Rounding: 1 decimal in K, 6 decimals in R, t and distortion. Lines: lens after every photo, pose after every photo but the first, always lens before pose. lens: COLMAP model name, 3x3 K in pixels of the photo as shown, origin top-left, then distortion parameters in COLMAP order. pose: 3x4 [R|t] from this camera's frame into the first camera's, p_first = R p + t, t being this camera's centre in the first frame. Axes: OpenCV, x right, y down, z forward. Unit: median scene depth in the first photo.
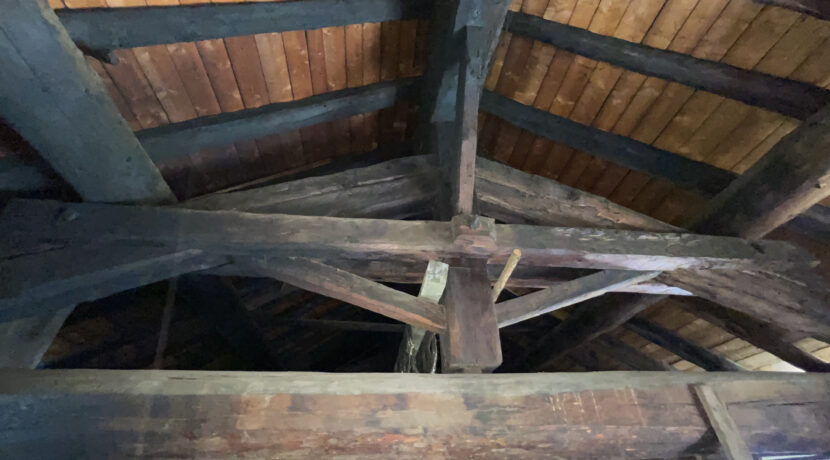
lens RADIAL K [[336.9, 0, 416.5], [0, 336.9, 228.8], [0, 0, 1]] dist [-0.000509, -0.000772]
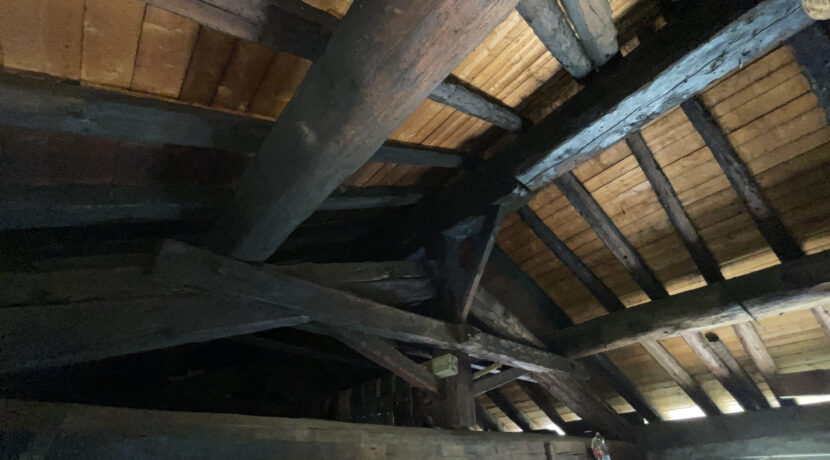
lens RADIAL K [[336.9, 0, 416.5], [0, 336.9, 228.8], [0, 0, 1]] dist [-0.000509, -0.000772]
pose [[0.832243, 0.326807, 0.447850, -0.826268], [-0.326265, 0.941805, -0.080957, -0.233344], [-0.448245, -0.078741, 0.890436, -0.234352]]
